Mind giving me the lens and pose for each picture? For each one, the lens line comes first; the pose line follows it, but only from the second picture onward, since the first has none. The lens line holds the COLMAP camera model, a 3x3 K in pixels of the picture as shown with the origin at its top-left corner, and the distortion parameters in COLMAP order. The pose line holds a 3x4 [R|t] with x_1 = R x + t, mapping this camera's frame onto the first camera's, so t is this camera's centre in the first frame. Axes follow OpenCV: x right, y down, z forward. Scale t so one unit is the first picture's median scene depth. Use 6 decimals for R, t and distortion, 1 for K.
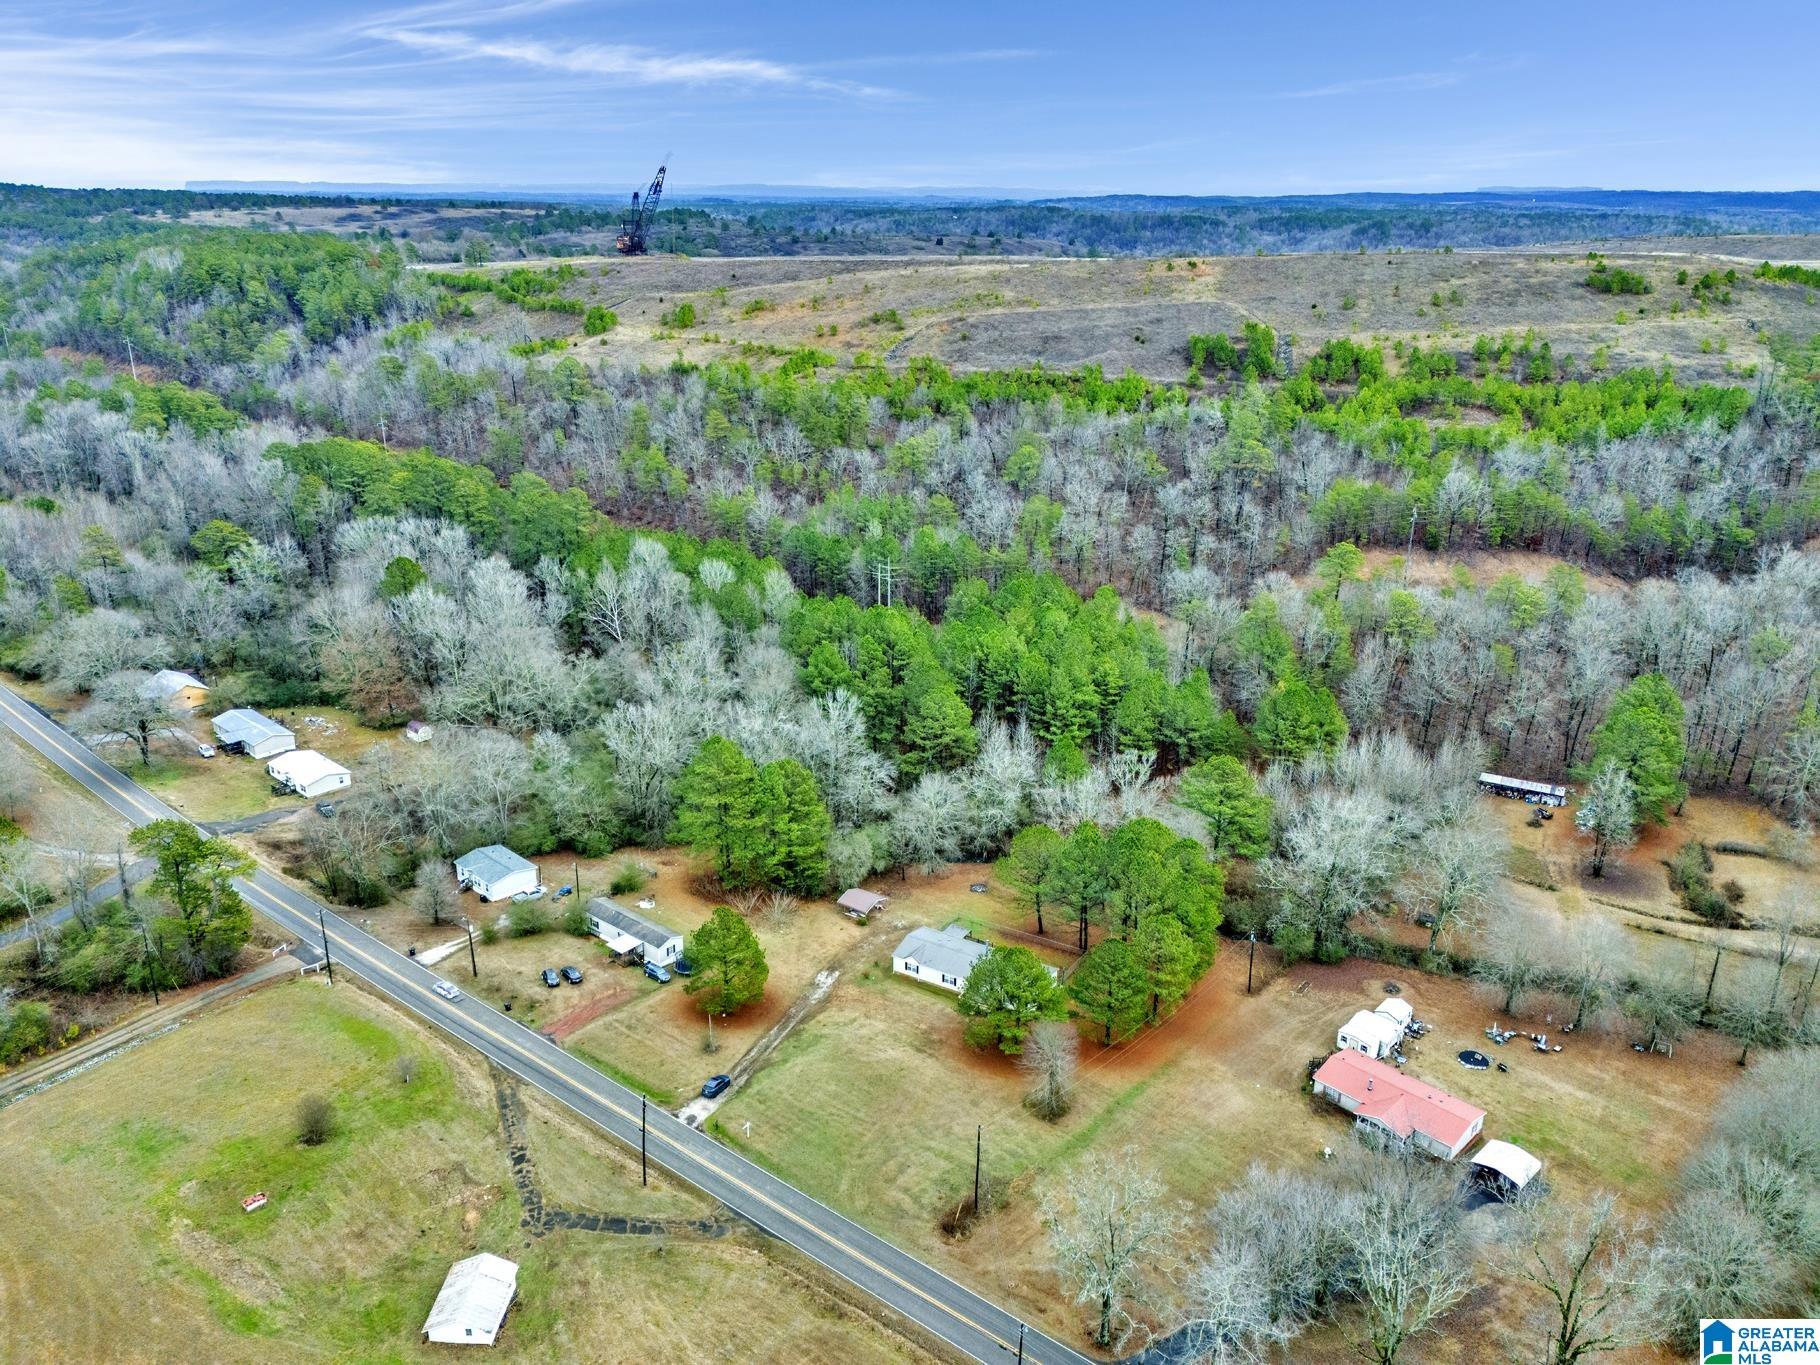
lens RADIAL K [[1334.7, 0, 898.8], [0, 1334.7, 683.5], [0, 0, 1]] dist [0.080606, -0.076237]
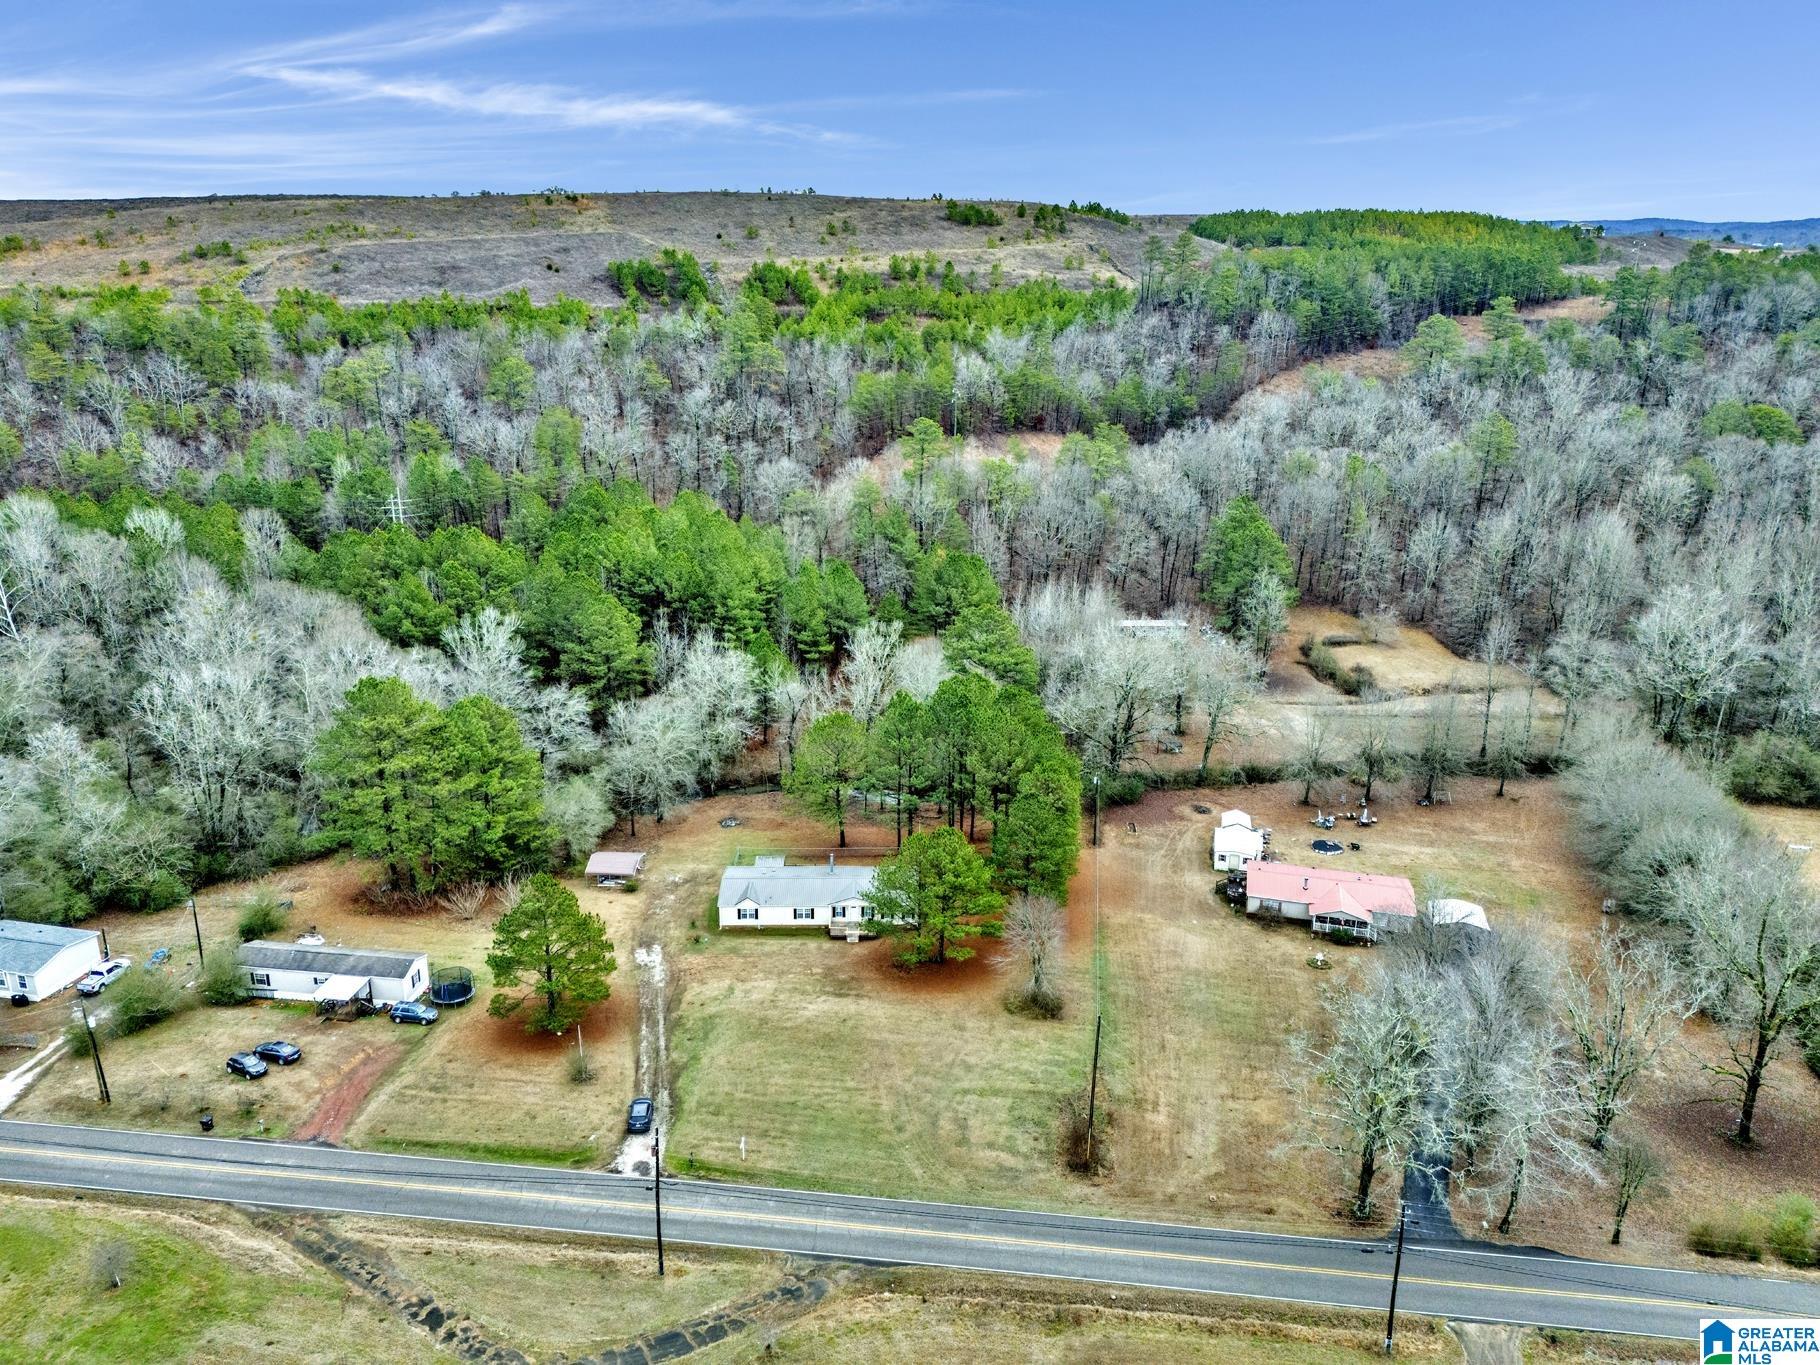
lens RADIAL K [[1334.7, 0, 900.7], [0, 1334.7, 687.0], [0, 0, 1]] dist [0.080606, -0.076237]
pose [[0.853674, -0.166048, 0.493629, -0.247896], [0.174246, 0.984253, 0.029746, 0.071414], [-0.490795, 0.060620, 0.869164, 0.264293]]
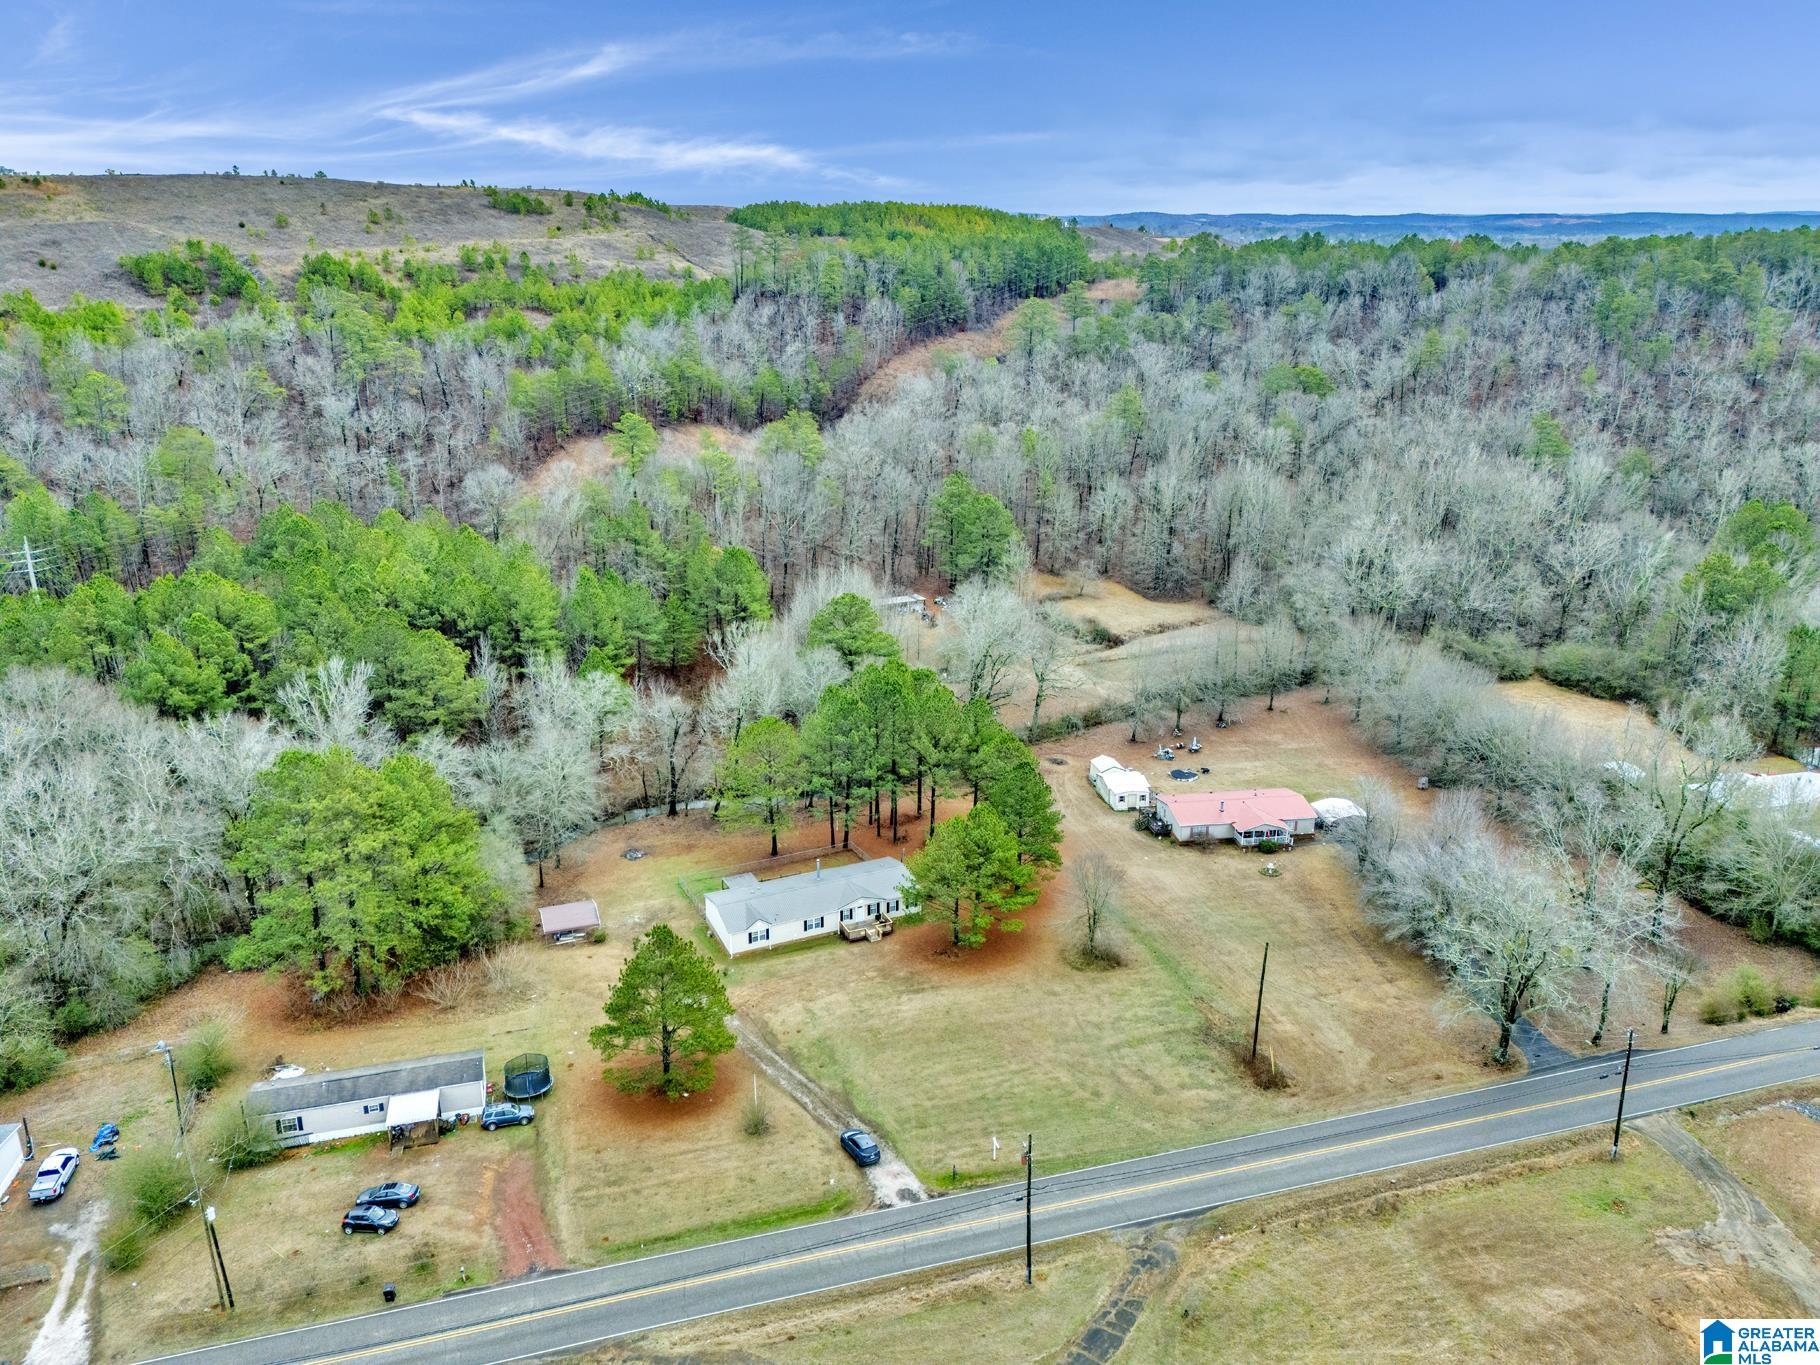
lens RADIAL K [[1334.7, 0, 902.7], [0, 1334.7, 686.1], [0, 0, 1]] dist [0.080606, -0.076237]
pose [[0.573366, -0.269655, 0.773652, -0.431549], [0.280175, 0.951889, 0.124137, 0.013967], [-0.769905, 0.145582, 0.621331, 0.430540]]
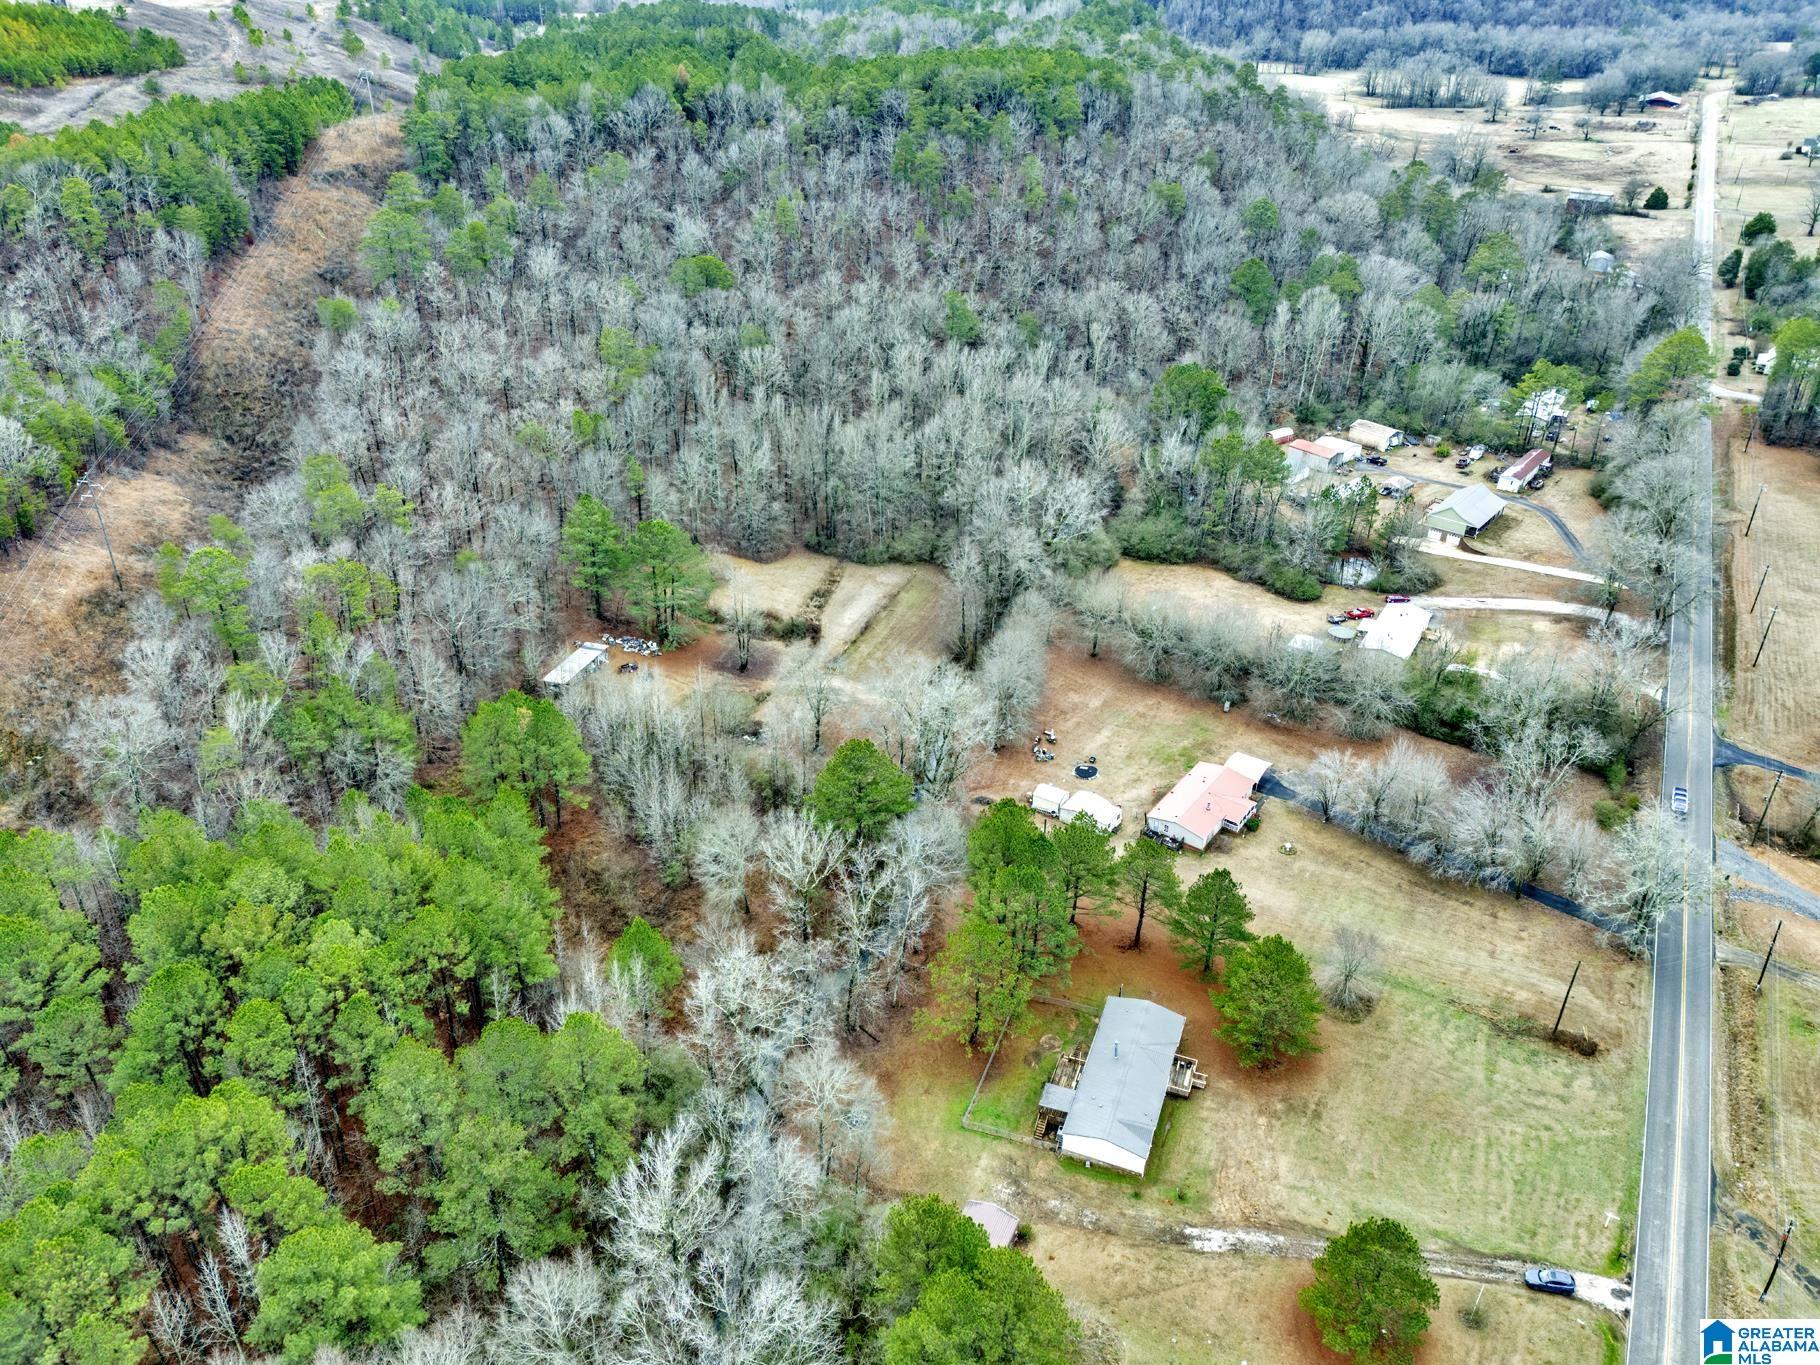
lens RADIAL K [[1334.7, 0, 903.8], [0, 1334.7, 686.3], [0, 0, 1]] dist [0.080606, -0.076237]
pose [[-0.168035, -0.511140, 0.842912, -0.437935], [0.325932, 0.778172, 0.536857, -0.405628], [-0.930340, 0.364943, 0.035837, 0.924997]]
